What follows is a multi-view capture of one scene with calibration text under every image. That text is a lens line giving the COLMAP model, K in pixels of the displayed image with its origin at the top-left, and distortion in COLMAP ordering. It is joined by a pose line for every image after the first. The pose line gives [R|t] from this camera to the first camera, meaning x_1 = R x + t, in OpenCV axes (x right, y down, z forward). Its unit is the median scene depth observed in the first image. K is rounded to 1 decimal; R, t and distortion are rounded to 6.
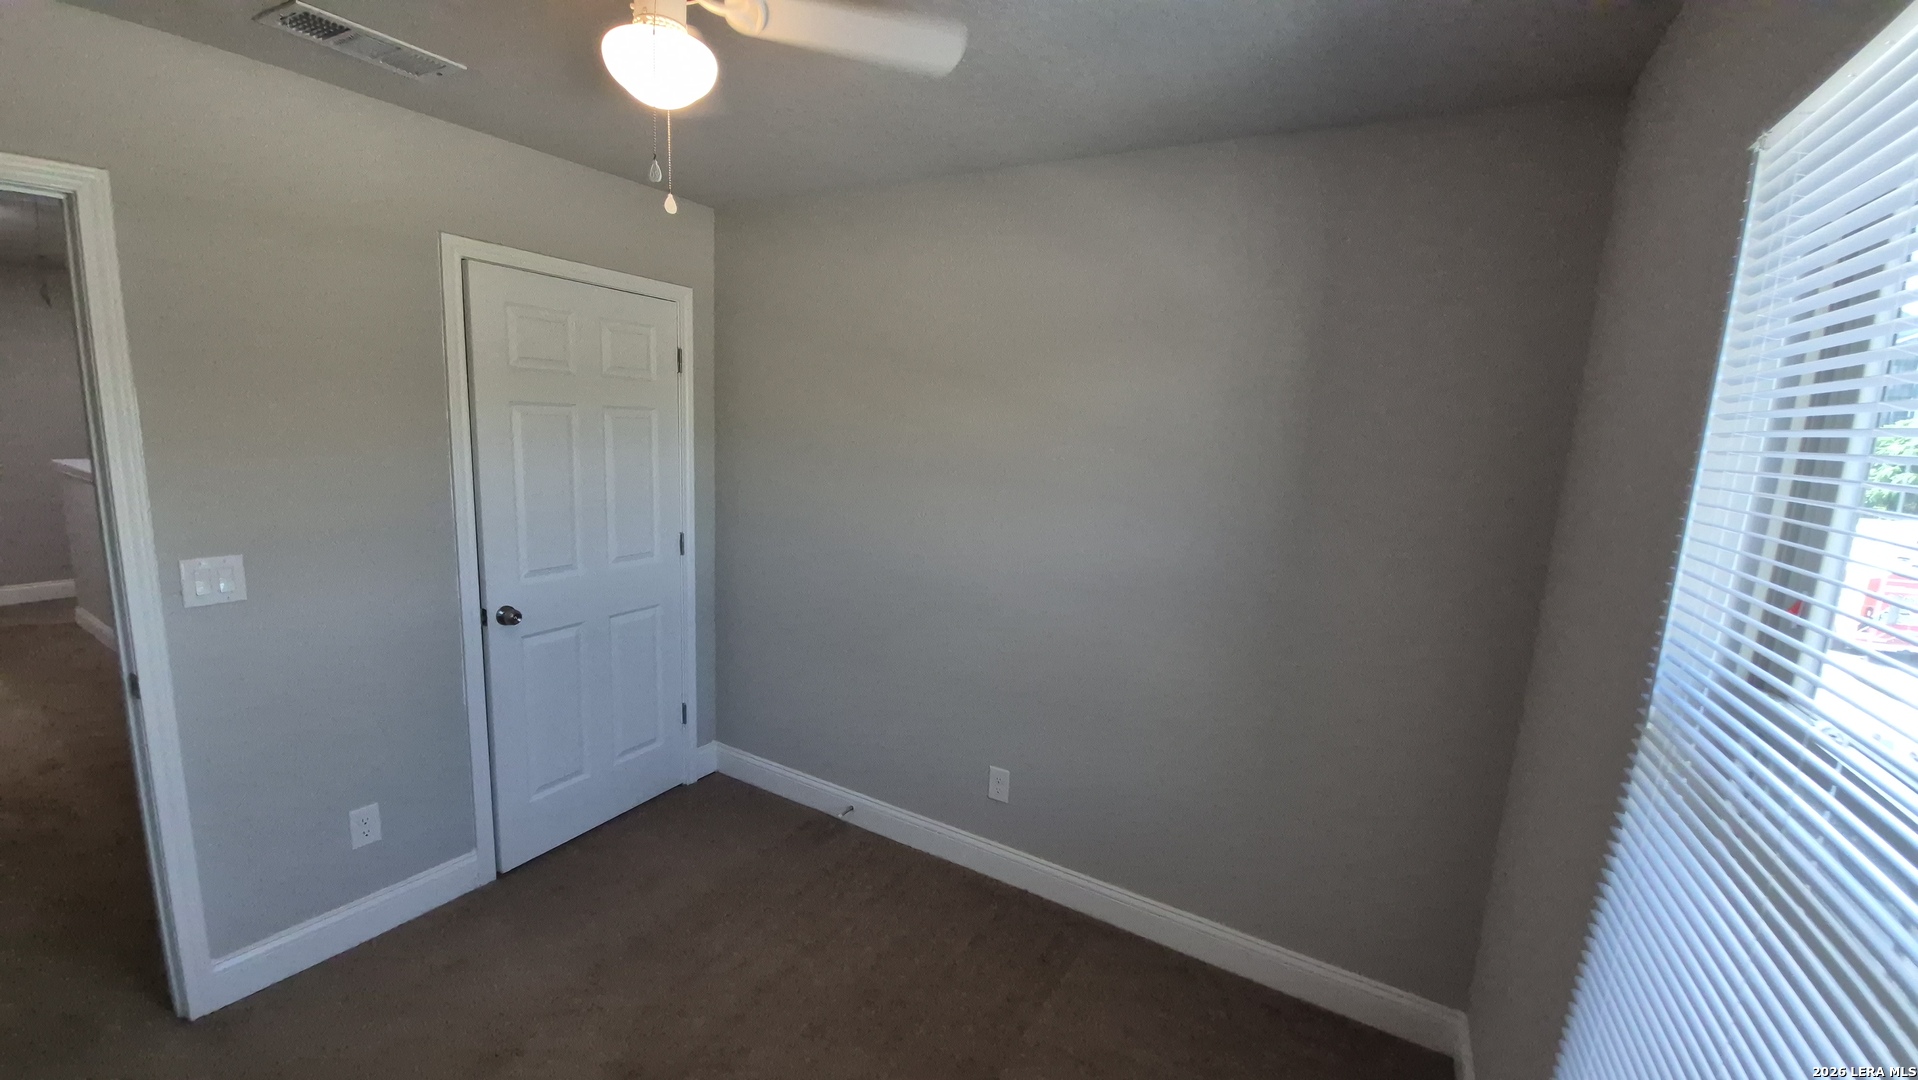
lens RADIAL K [[755.2, 0, 945.5], [0, 755.2, 550.8], [0, 0, 1]] dist [-0.000811, -0.009408]
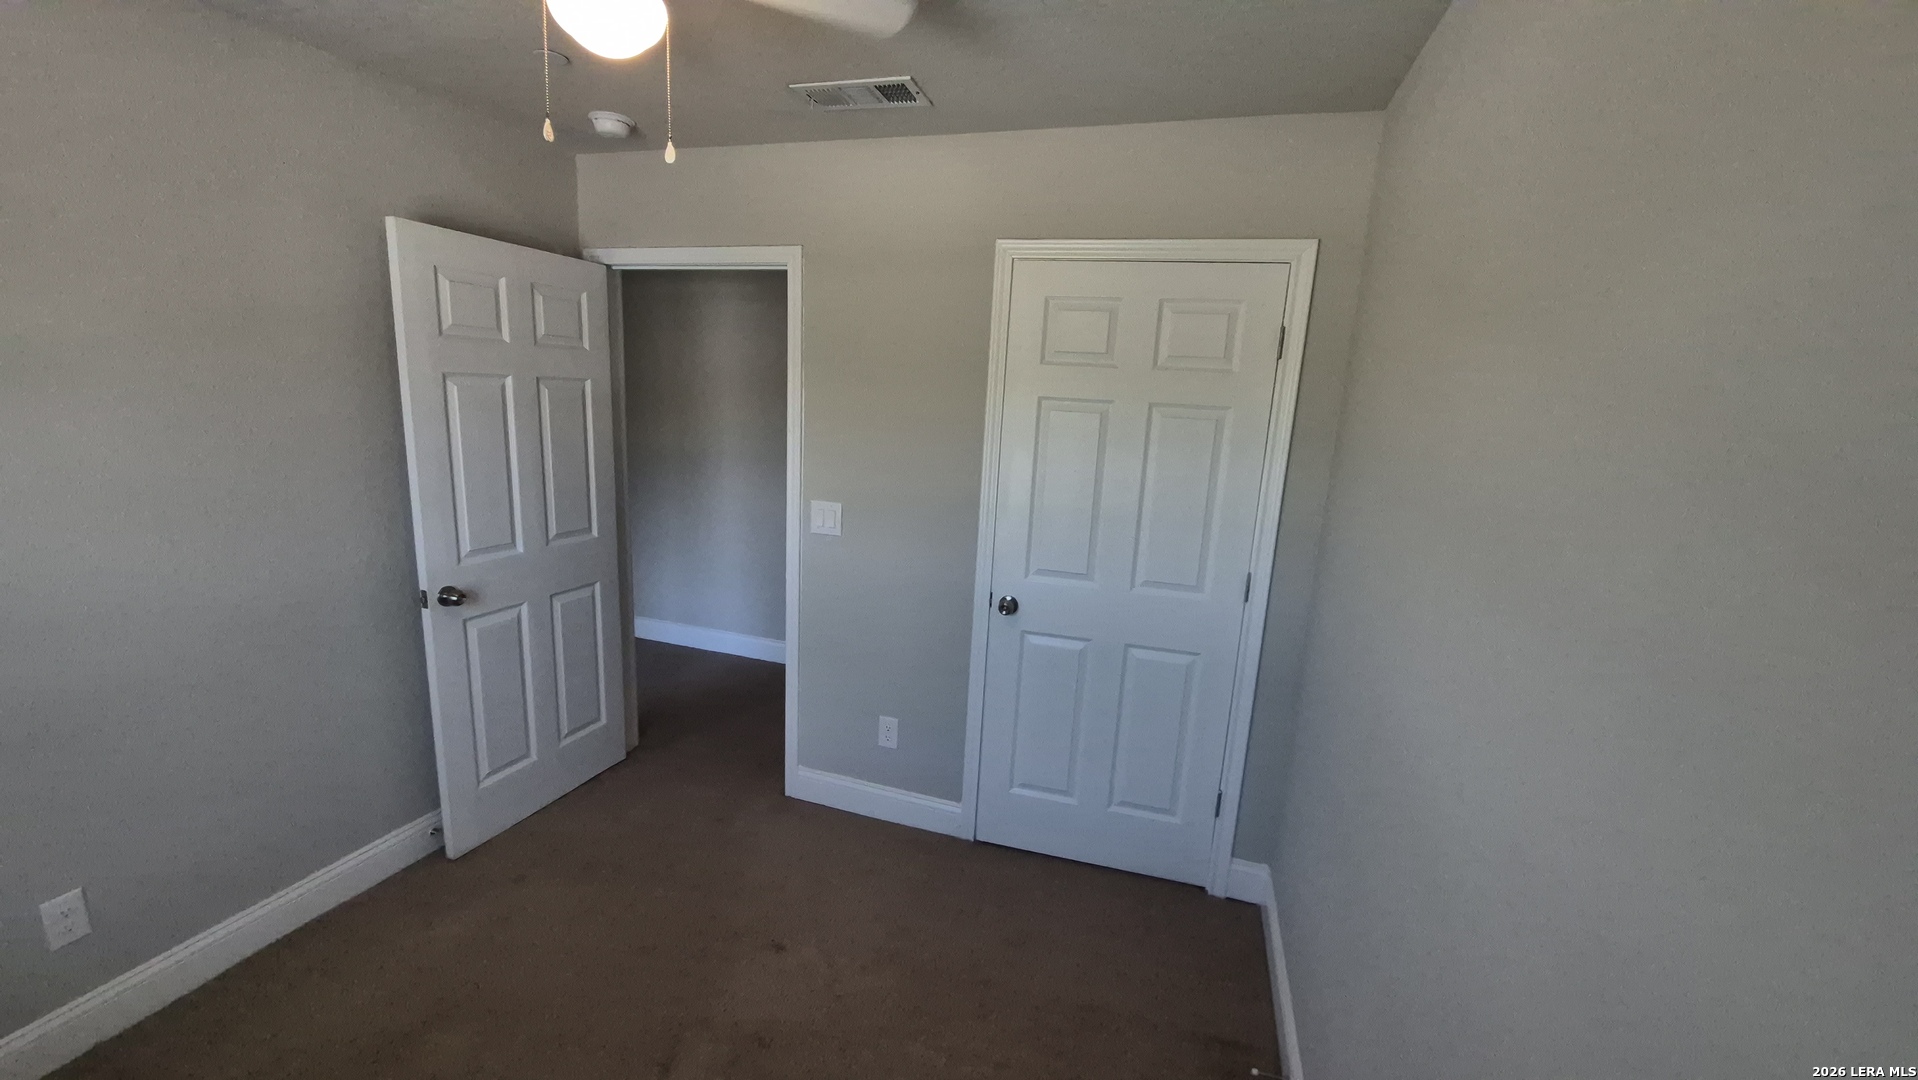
lens RADIAL K [[752.9, 0, 954.4], [0, 752.9, 547.5], [0, 0, 1]] dist [0.000846, -0.007991]
pose [[0.232522, 0.165420, -0.958420, 0.364791], [-0.204236, 0.971763, 0.118174, -0.094703], [0.950906, 0.168266, 0.259741, 0.638113]]
